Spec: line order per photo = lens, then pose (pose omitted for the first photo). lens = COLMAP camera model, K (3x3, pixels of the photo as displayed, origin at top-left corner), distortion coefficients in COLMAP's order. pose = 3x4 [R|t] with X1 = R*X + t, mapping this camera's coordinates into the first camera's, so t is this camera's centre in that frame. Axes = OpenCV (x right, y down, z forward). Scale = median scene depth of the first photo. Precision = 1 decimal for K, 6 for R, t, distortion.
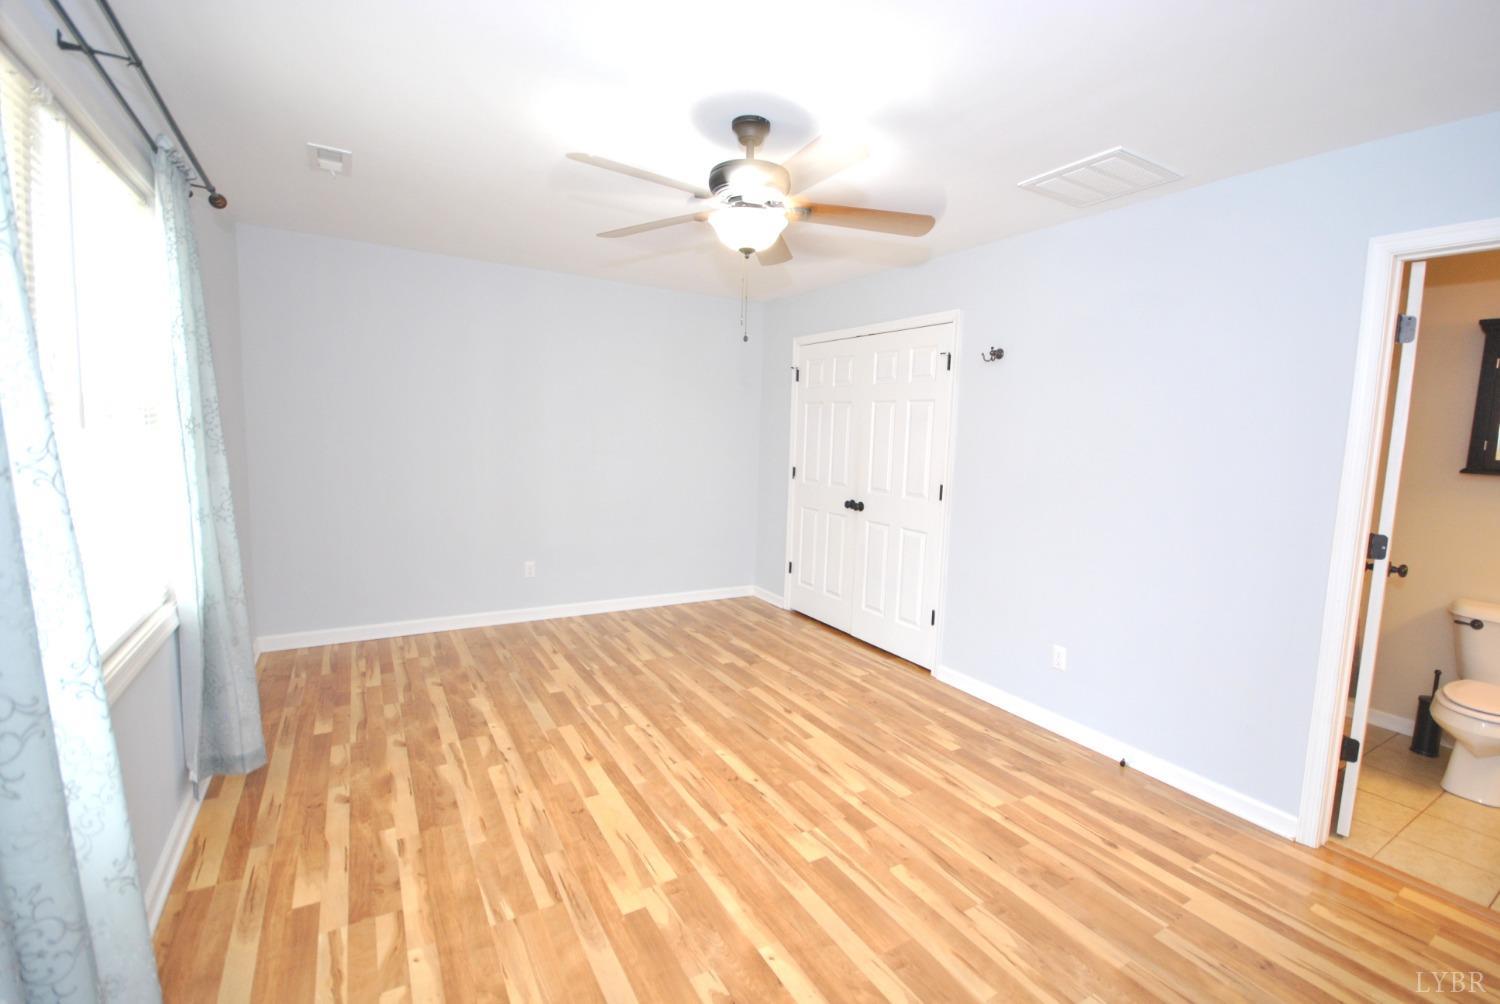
lens RADIAL K [[657.4, 0, 761.5], [0, 657.4, 501.7], [0, 0, 1]] dist [0.013047, -0.013914]
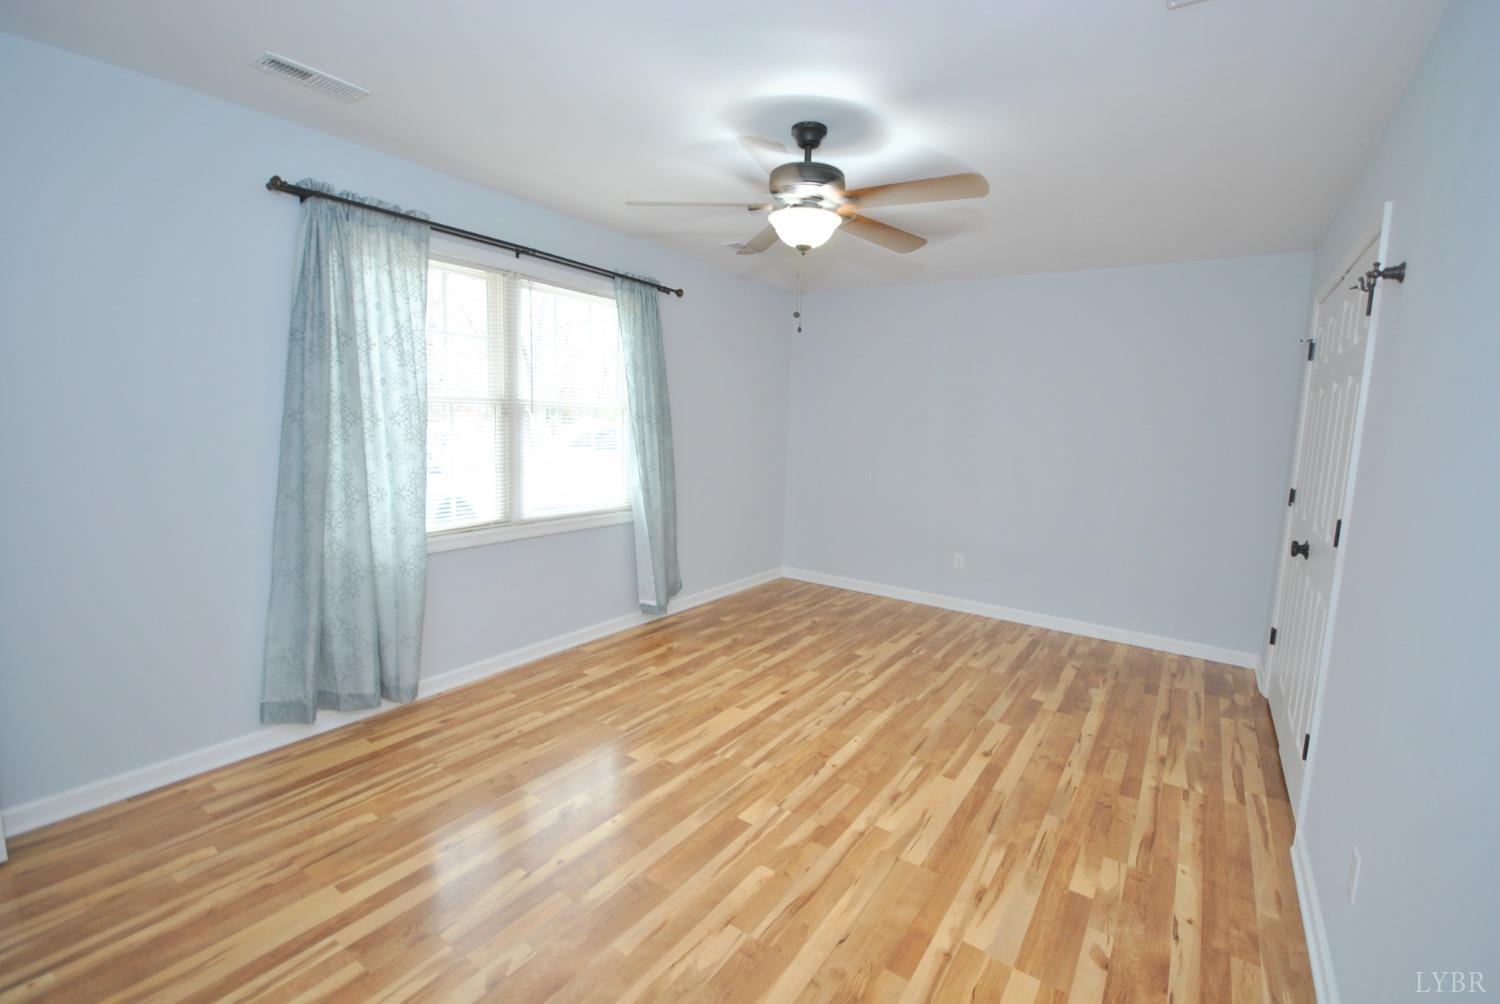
lens RADIAL K [[657.4, 0, 761.5], [0, 657.4, 501.7], [0, 0, 1]] dist [0.013047, -0.013914]
pose [[0.413216, 0.092368, -0.905936, 0.710812], [-0.118983, 0.991790, 0.046851, -0.008933], [0.902826, 0.088431, 0.420814, 0.384386]]
